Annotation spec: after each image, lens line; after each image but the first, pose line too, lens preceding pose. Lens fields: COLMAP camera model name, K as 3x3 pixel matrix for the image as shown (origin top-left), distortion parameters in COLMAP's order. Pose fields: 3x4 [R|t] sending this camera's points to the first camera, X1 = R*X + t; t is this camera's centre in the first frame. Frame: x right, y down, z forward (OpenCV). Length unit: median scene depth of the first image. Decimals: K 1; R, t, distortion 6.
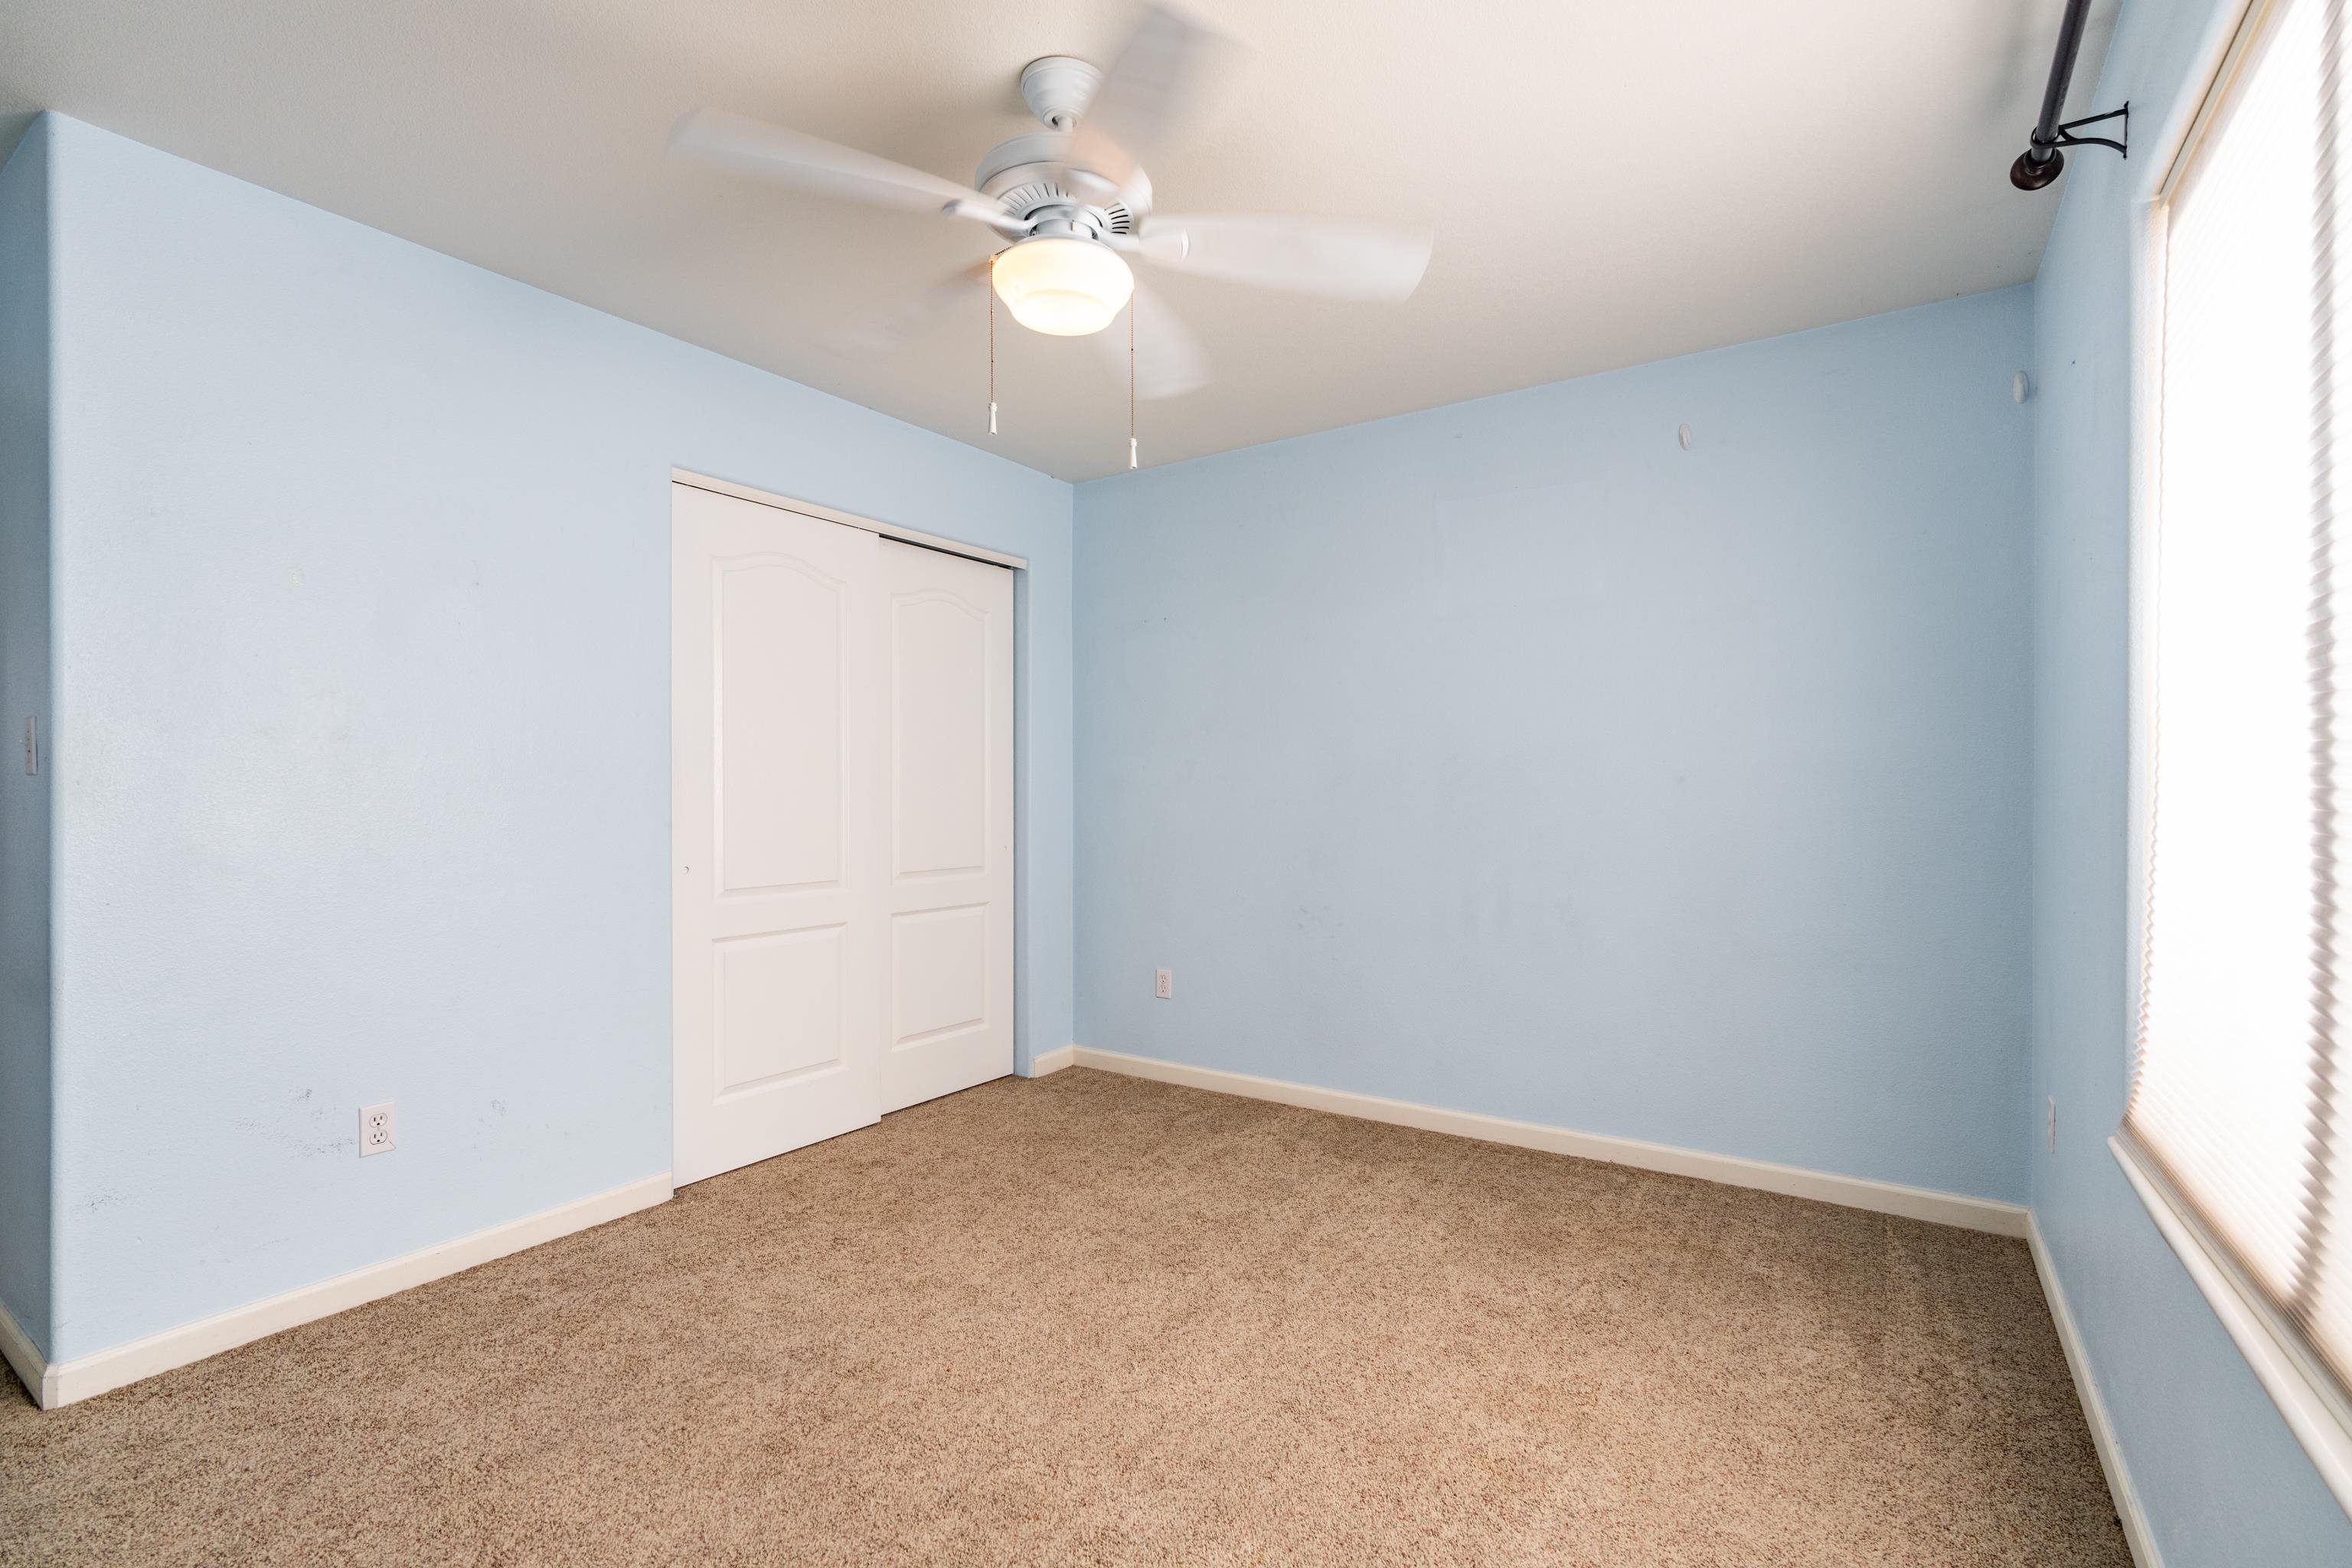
lens RADIAL K [[1057.5, 0, 1169.0], [0, 1057.5, 798.5], [0, 0, 1]] dist [-0.000147, -0.000040]
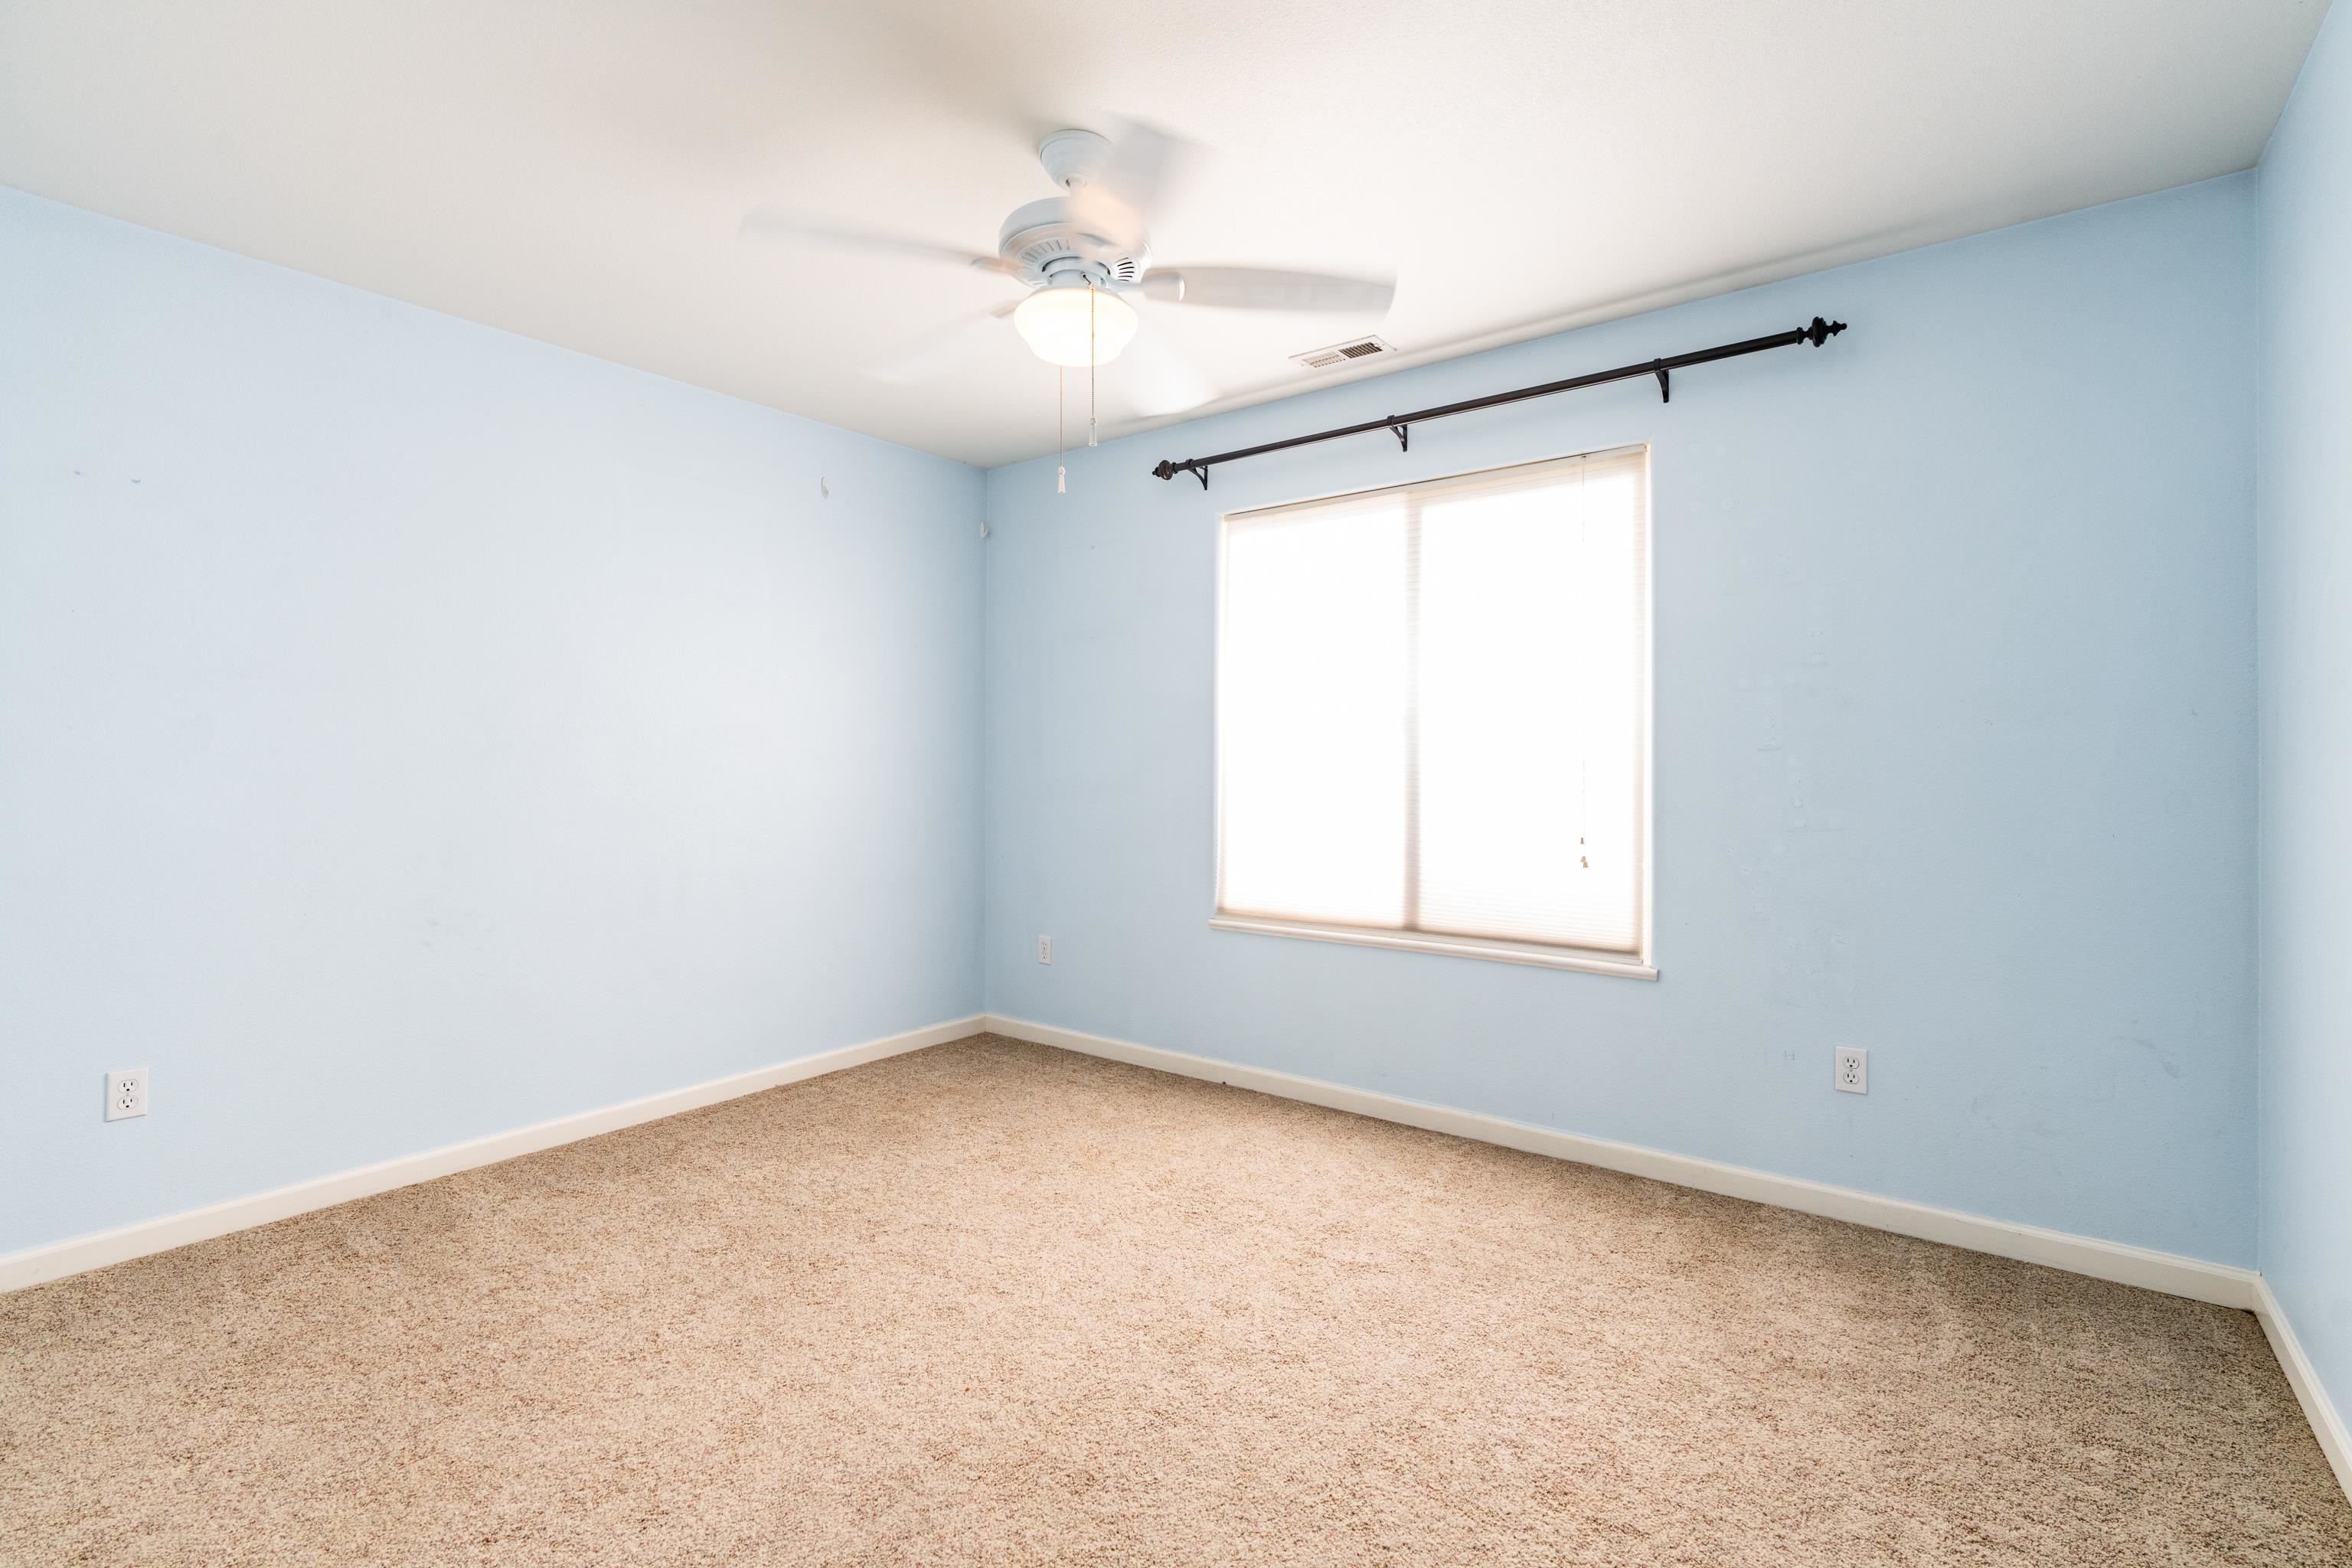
lens RADIAL K [[1057.5, 0, 1169.0], [0, 1057.5, 798.5], [0, 0, 1]] dist [-0.000147, -0.000040]
pose [[0.063115, -0.026999, 0.997641, -0.807974], [0.007224, 0.999620, 0.026596, -0.004461], [-0.997980, 0.005529, 0.063286, 0.549375]]
